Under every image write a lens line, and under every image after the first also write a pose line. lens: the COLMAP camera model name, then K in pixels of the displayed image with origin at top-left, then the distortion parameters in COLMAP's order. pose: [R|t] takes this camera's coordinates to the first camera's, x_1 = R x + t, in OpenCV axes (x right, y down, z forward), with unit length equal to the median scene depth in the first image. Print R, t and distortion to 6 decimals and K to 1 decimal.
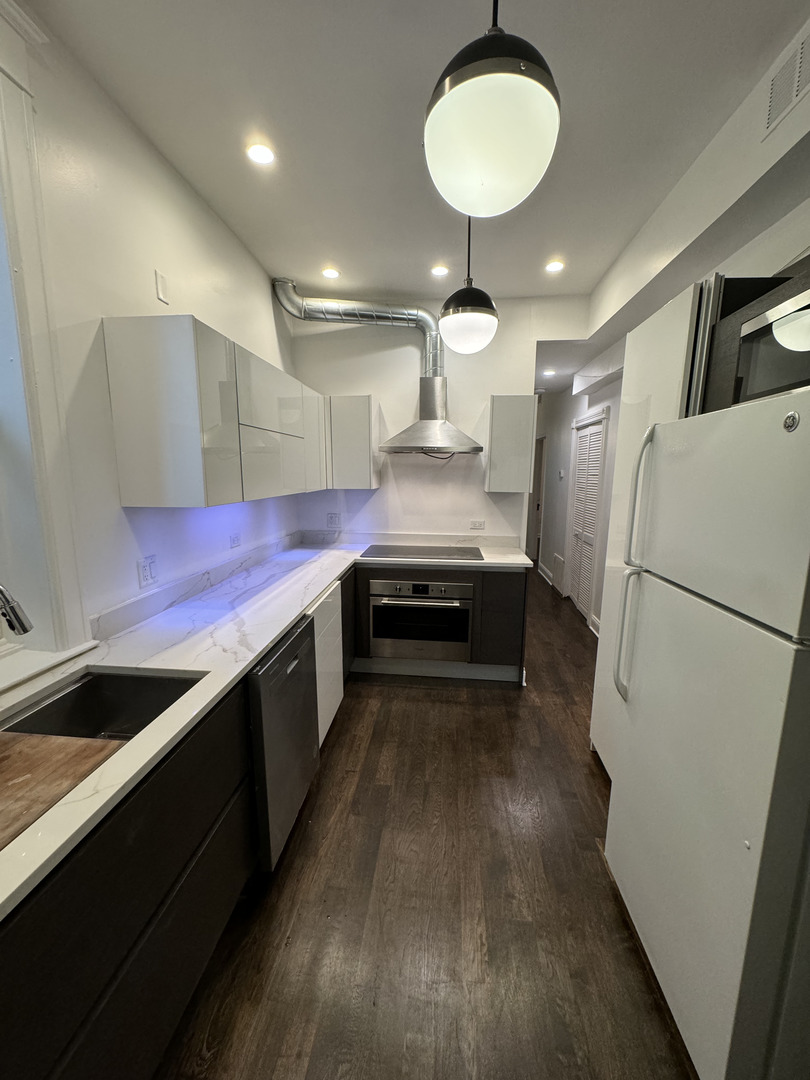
lens RADIAL K [[431.6, 0, 405.9], [0, 431.6, 538.5], [0, 0, 1]] dist [-0.002315, -0.000217]
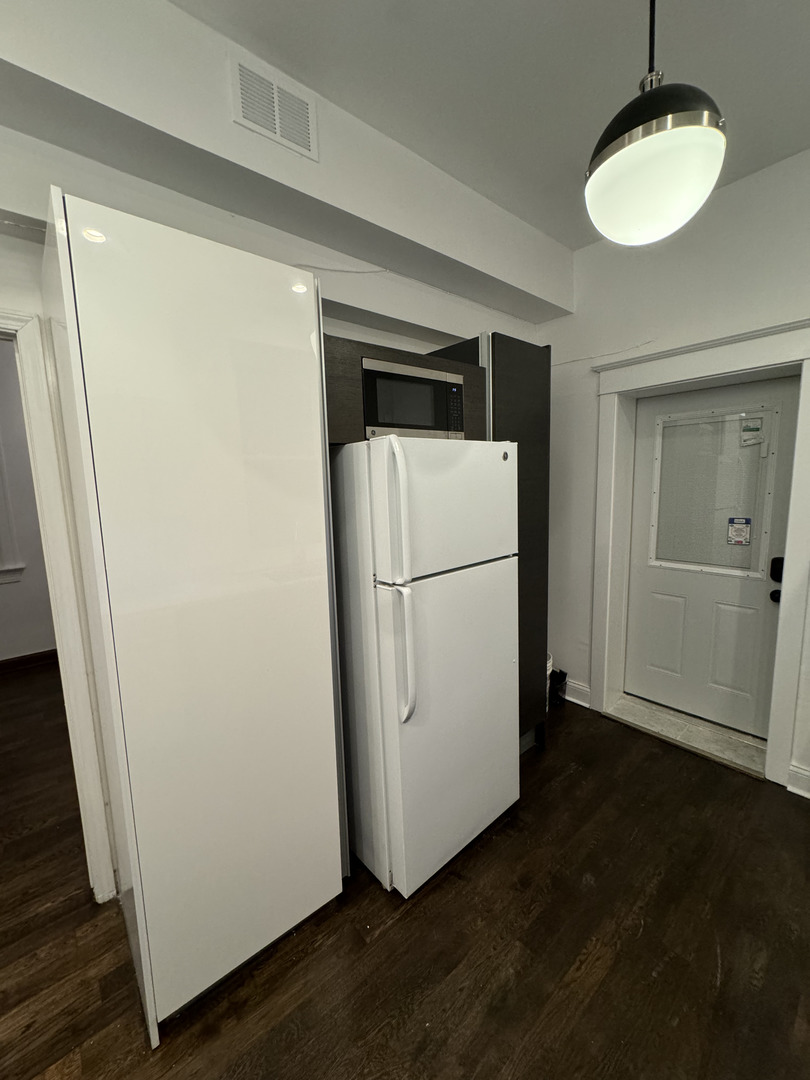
lens RADIAL K [[431.6, 0, 406.3], [0, 431.6, 544.4], [0, 0, 1]] dist [-0.002315, -0.000217]
pose [[-0.726324, -0.091013, 0.681300, -0.082965], [0.126120, 0.956720, 0.262260, -0.199056], [-0.675683, 0.276411, -0.683410, 1.240587]]
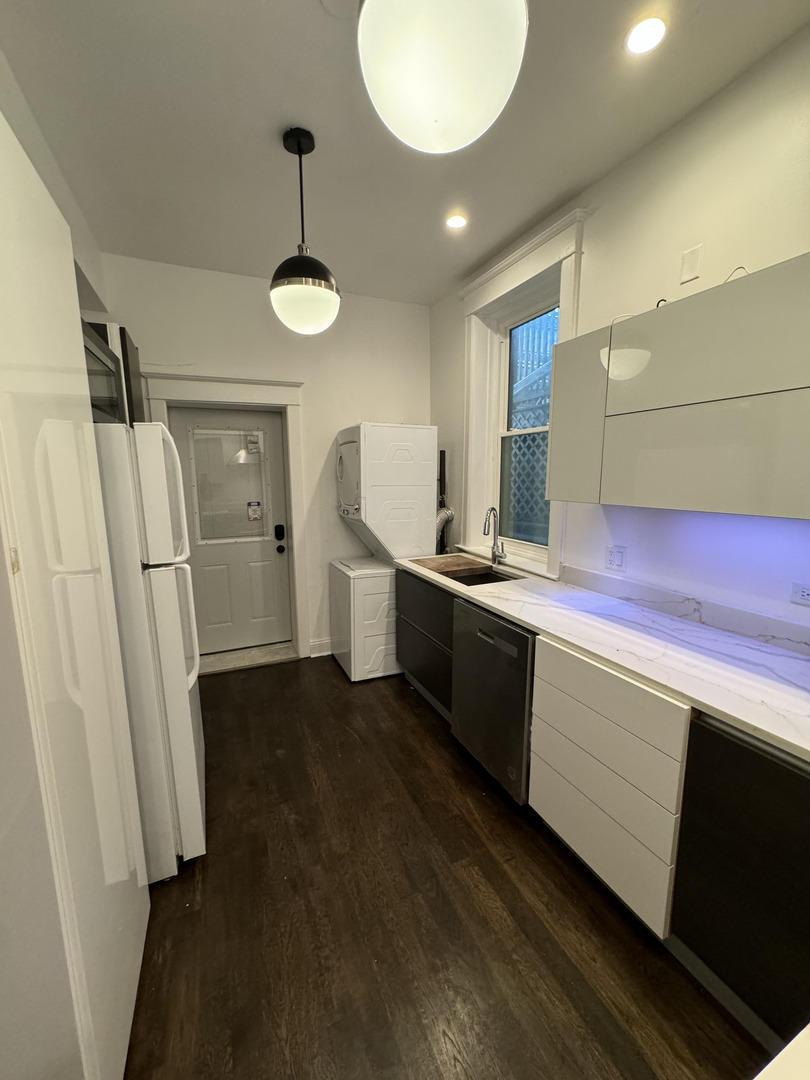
lens RADIAL K [[431.6, 0, 403.7], [0, 431.6, 543.5], [0, 0, 1]] dist [-0.002315, -0.000217]
pose [[-0.869579, 0.075387, -0.488005, 0.431626], [-0.079112, 0.954242, 0.288382, -0.238666], [0.487415, 0.289378, -0.823825, 1.607125]]
